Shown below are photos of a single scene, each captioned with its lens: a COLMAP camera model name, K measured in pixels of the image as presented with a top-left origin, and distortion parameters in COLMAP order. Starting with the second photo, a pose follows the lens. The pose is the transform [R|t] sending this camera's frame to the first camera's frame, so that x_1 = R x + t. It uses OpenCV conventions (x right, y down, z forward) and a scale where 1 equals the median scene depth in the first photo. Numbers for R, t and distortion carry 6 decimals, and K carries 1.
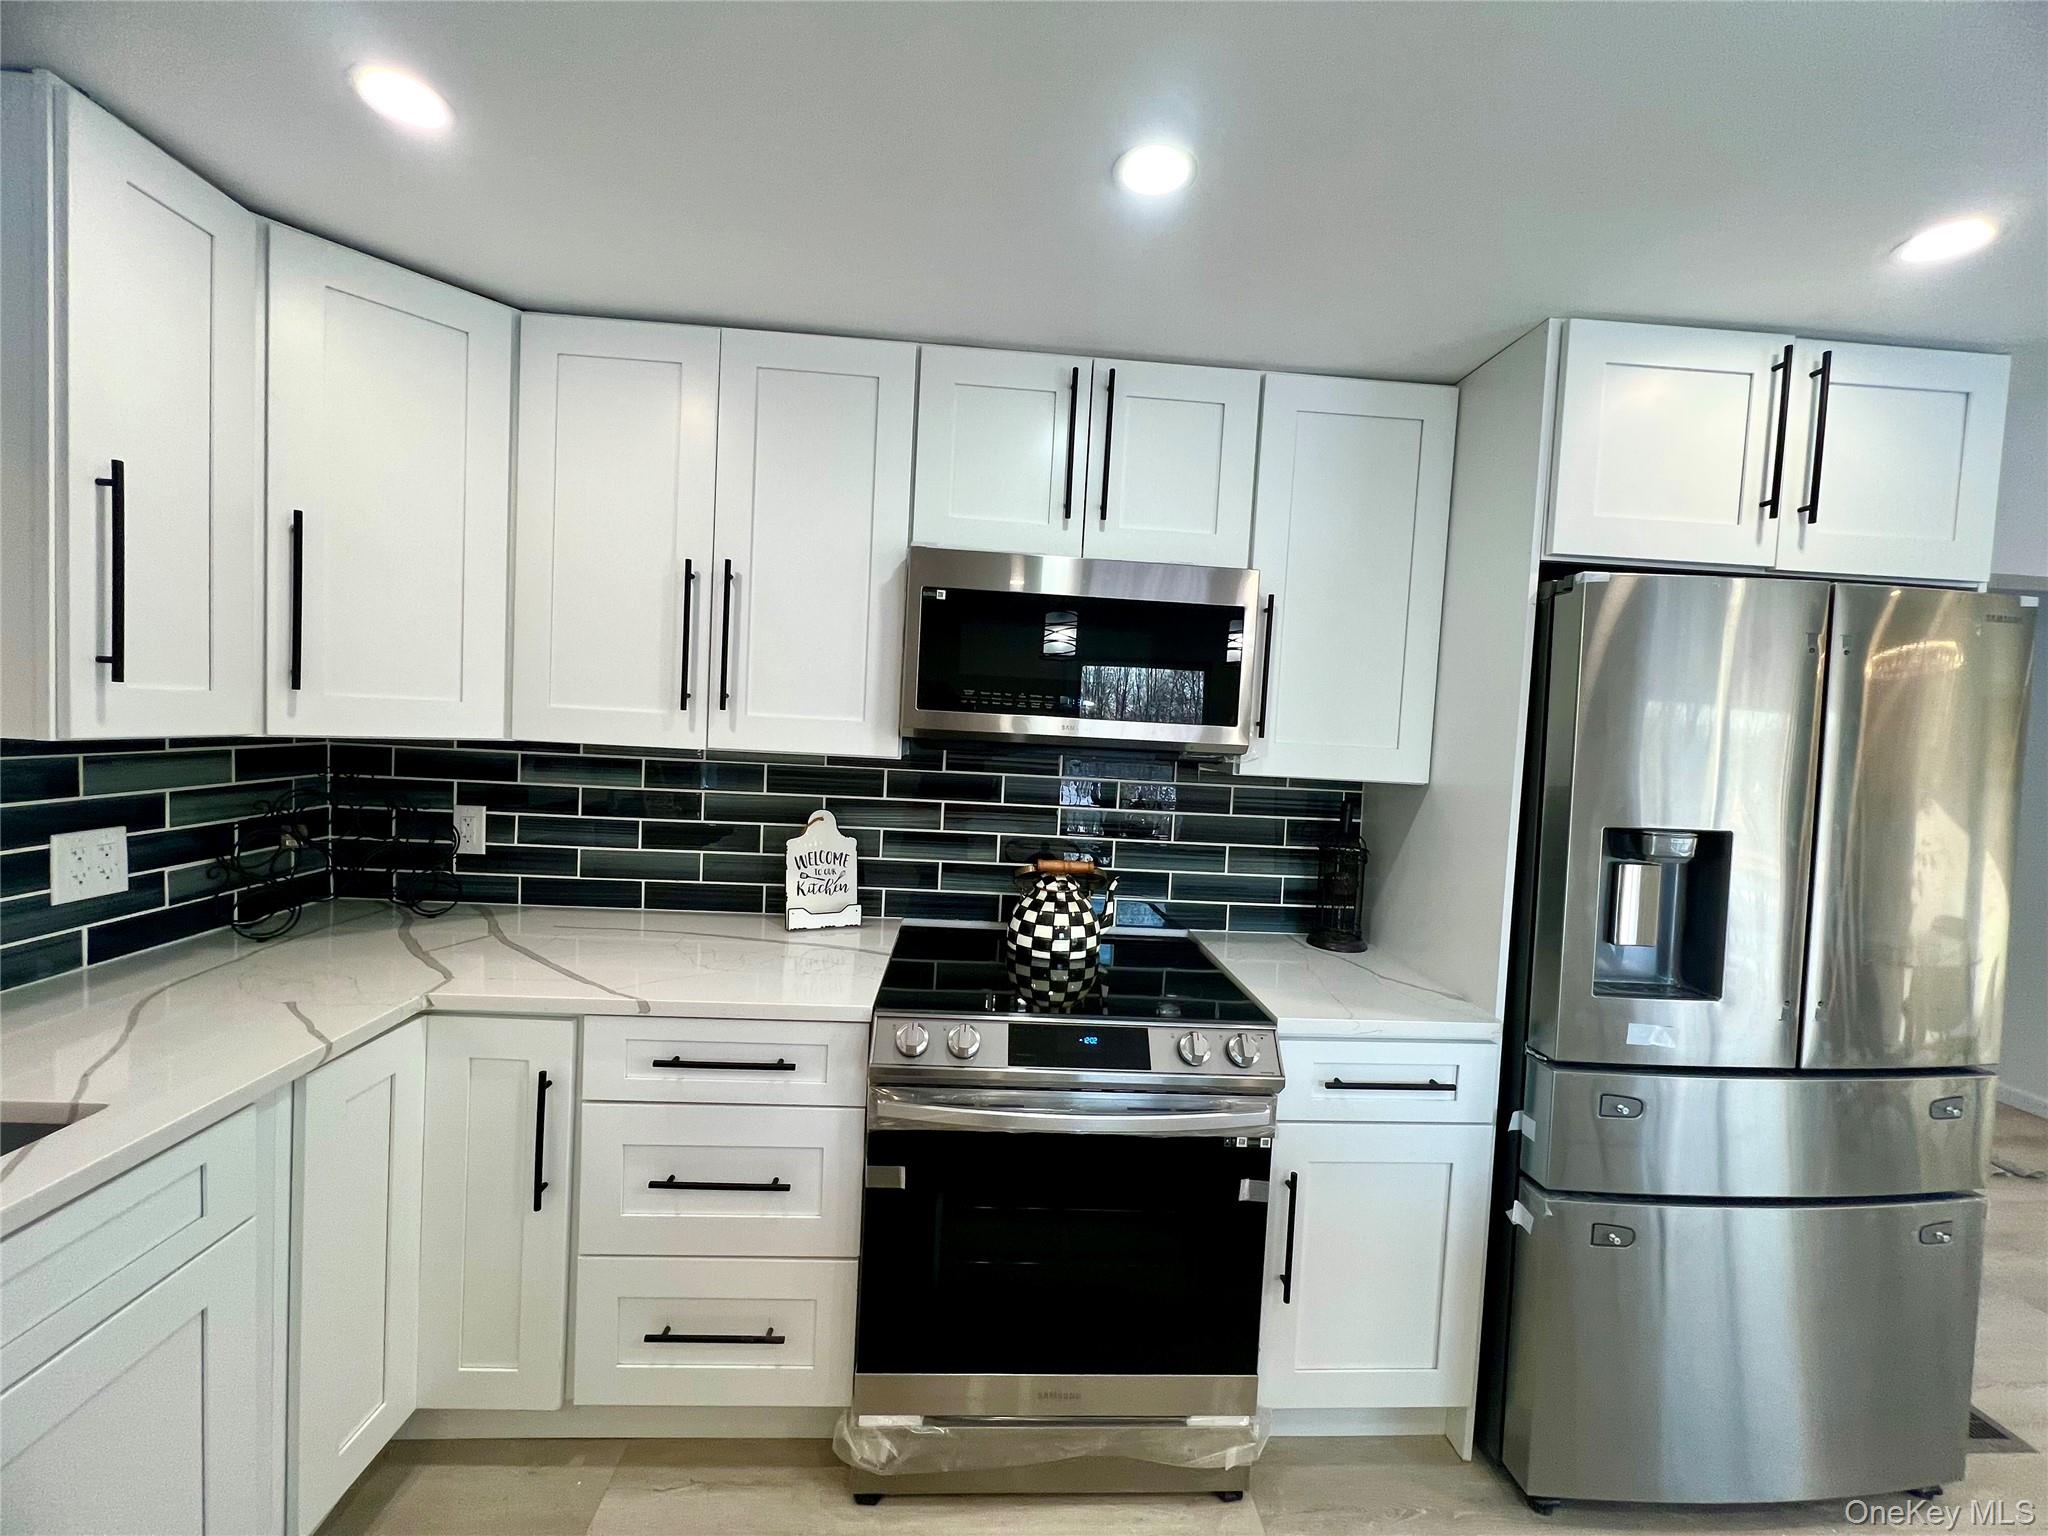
lens RADIAL K [[814.8, 0, 1018.0], [0, 814.8, 762.5], [0, 0, 1]] dist [-0.000961, 0.000041]
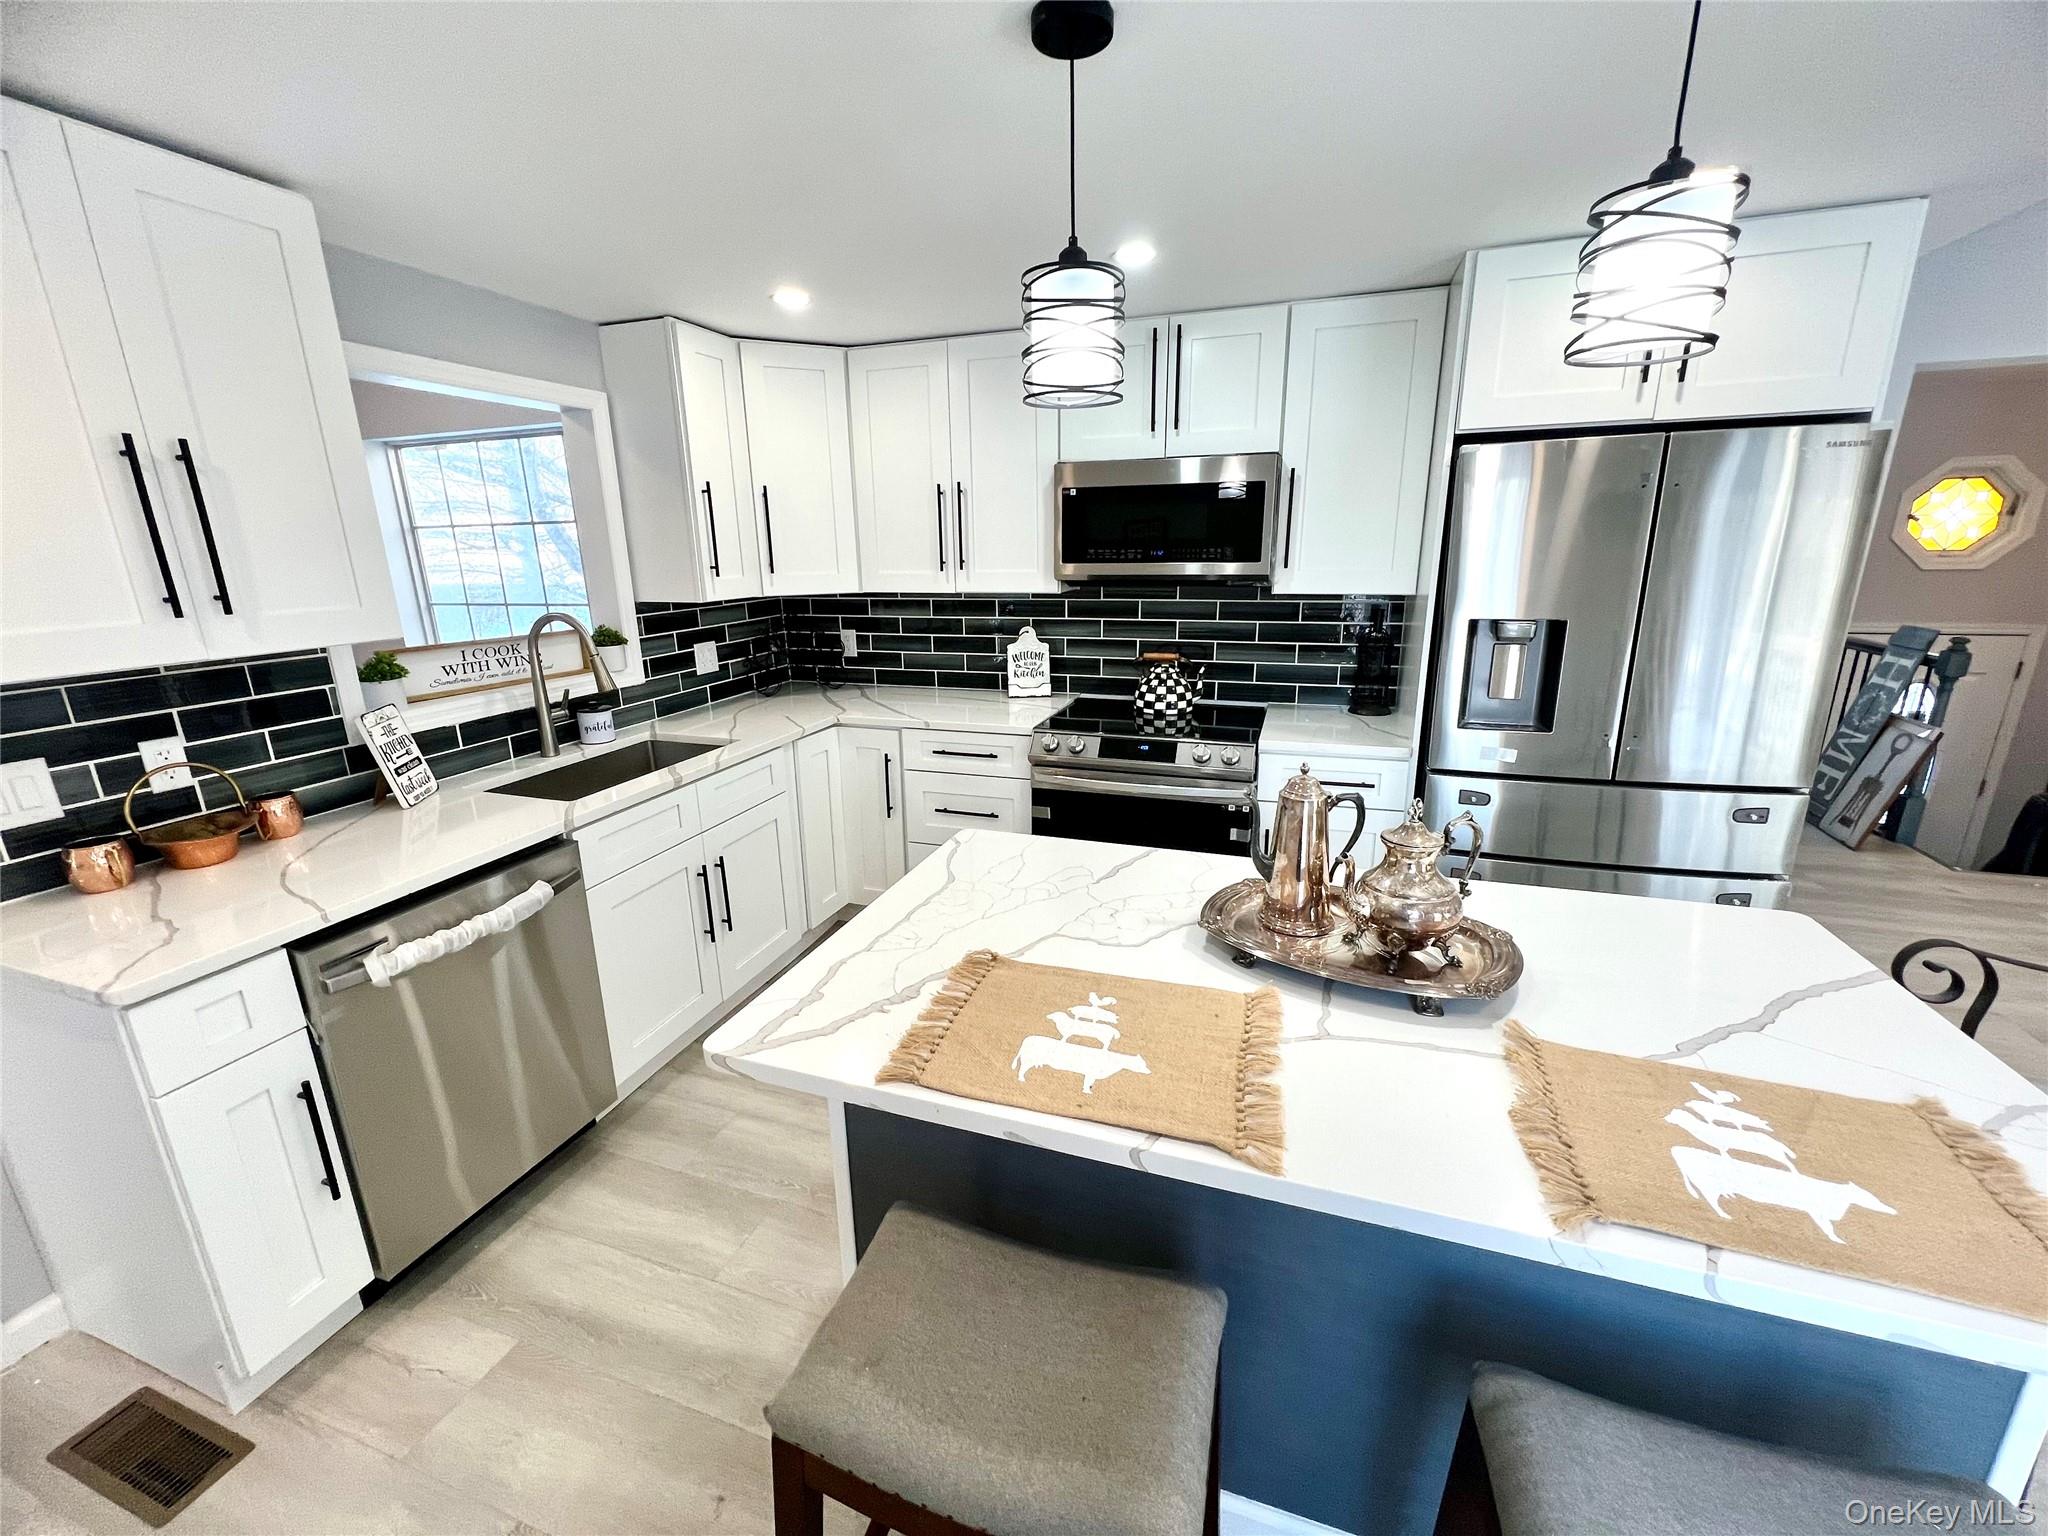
lens RADIAL K [[814.8, 0, 1016.8], [0, 814.8, 765.3], [0, 0, 1]] dist [-0.000961, 0.000041]
pose [[0.921800, 0.036754, -0.385919, 0.438270], [0.044496, 0.978885, 0.199508, 0.003715], [0.385103, -0.201078, 0.900701, -0.625049]]
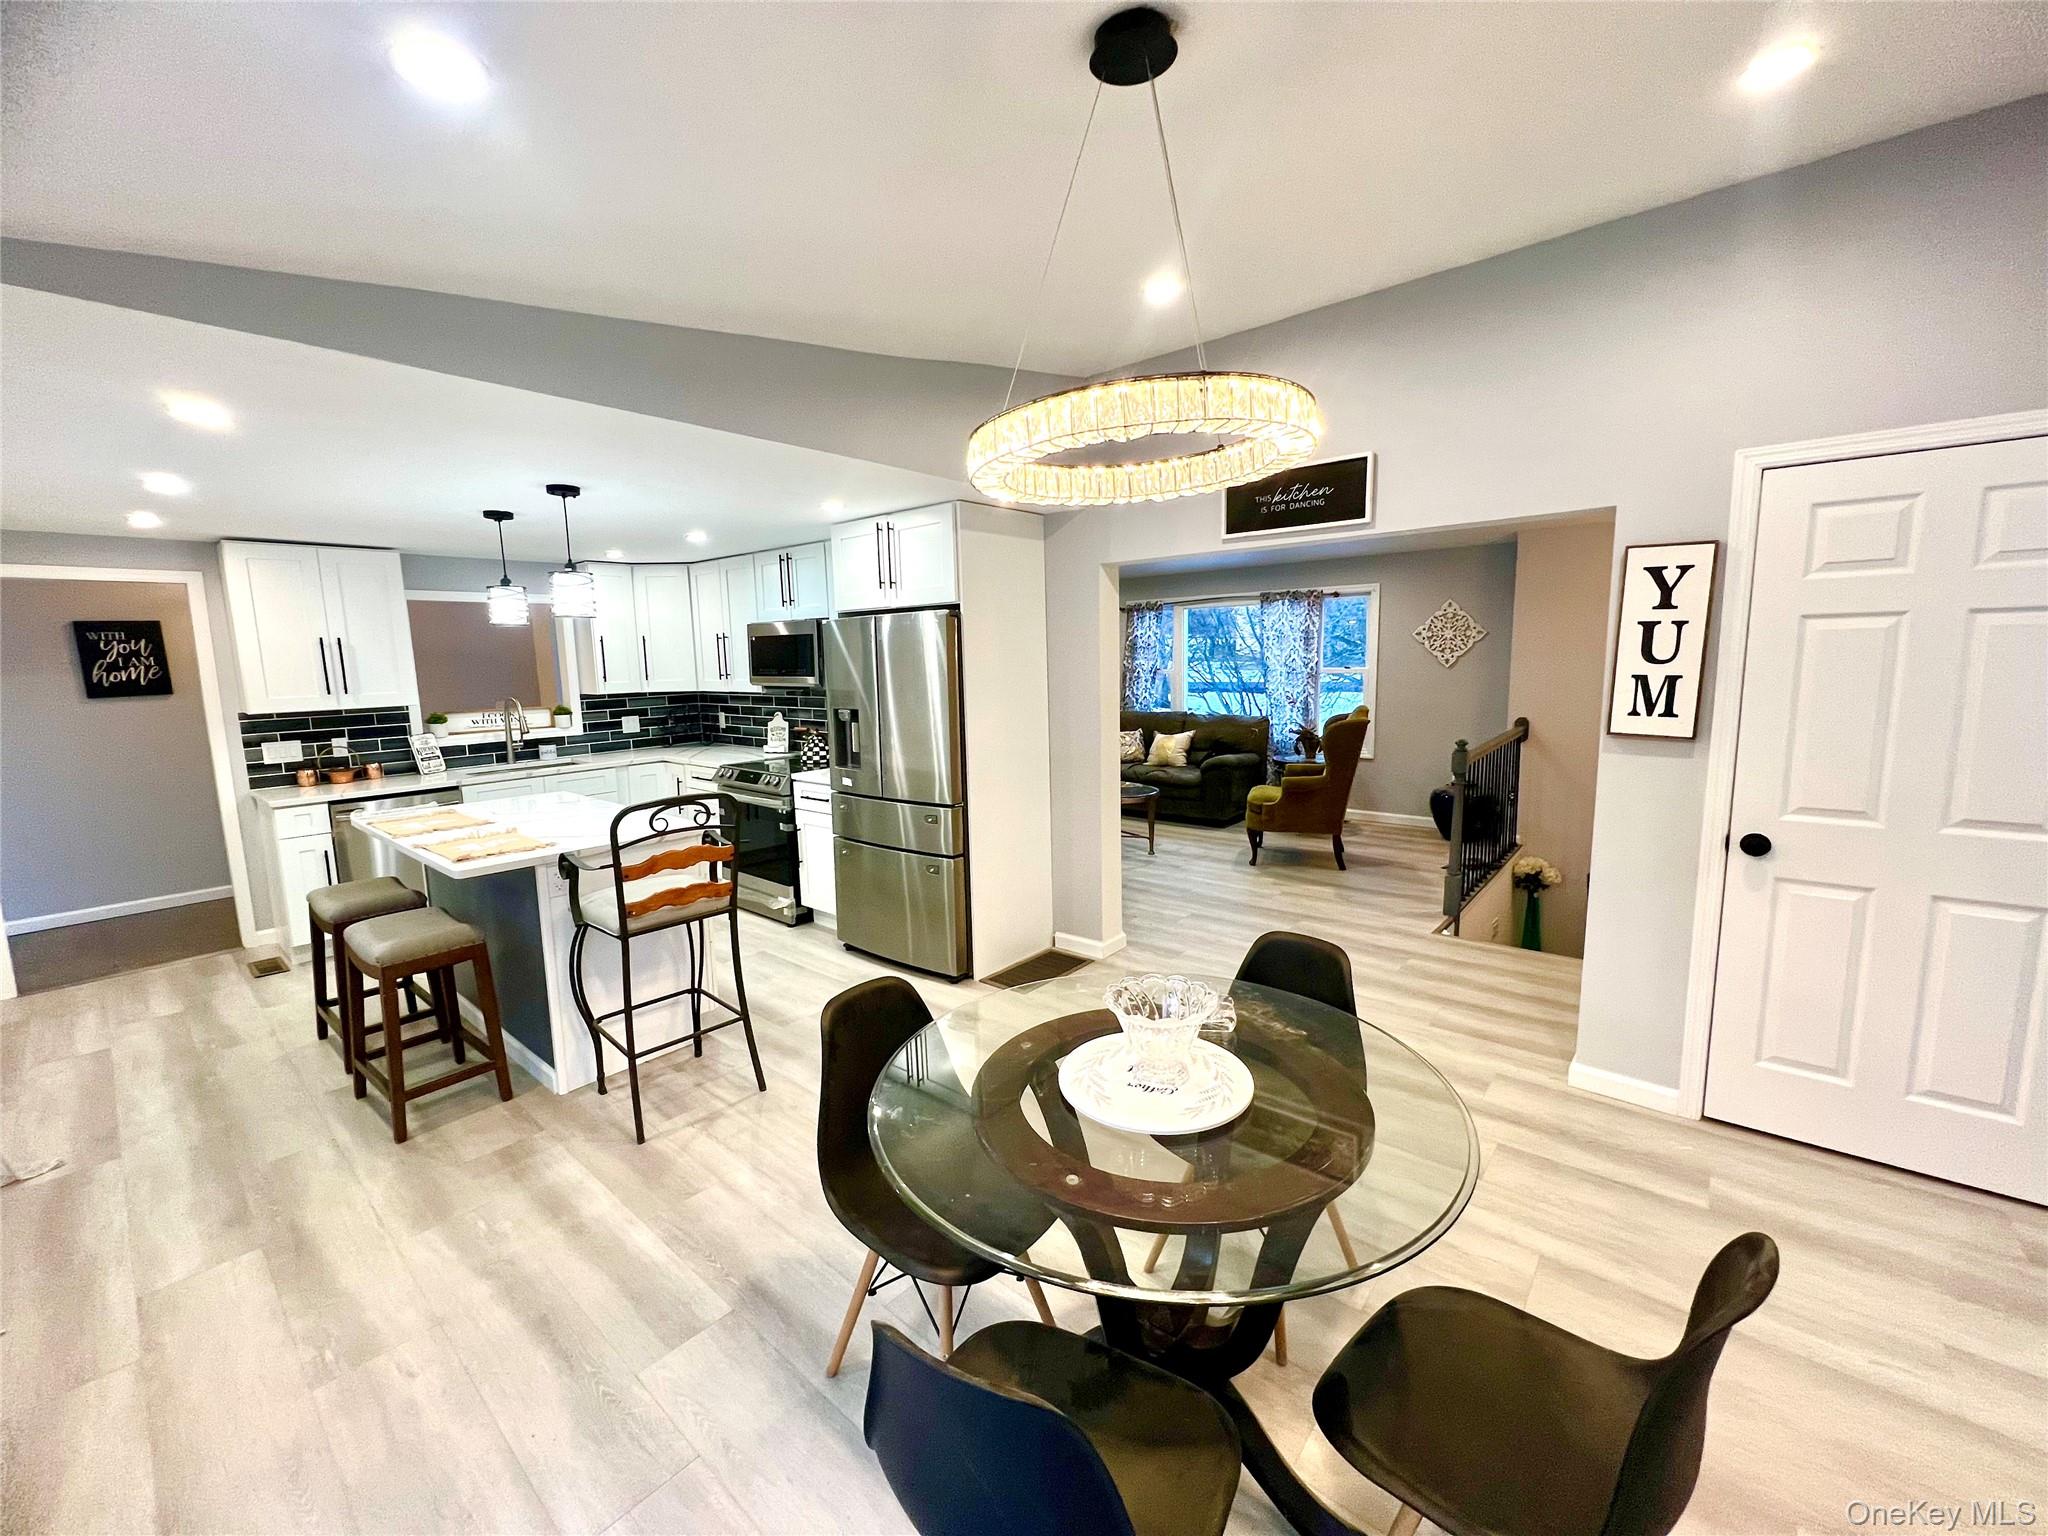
lens RADIAL K [[814.8, 0, 1014.3], [0, 814.8, 767.6], [0, 0, 1]] dist [-0.000961, 0.000041]
pose [[0.714961, 0.030287, -0.698508, 2.610589], [0.024038, 0.997406, 0.067851, 0.089626], [0.698751, -0.065301, 0.712378, -0.502512]]
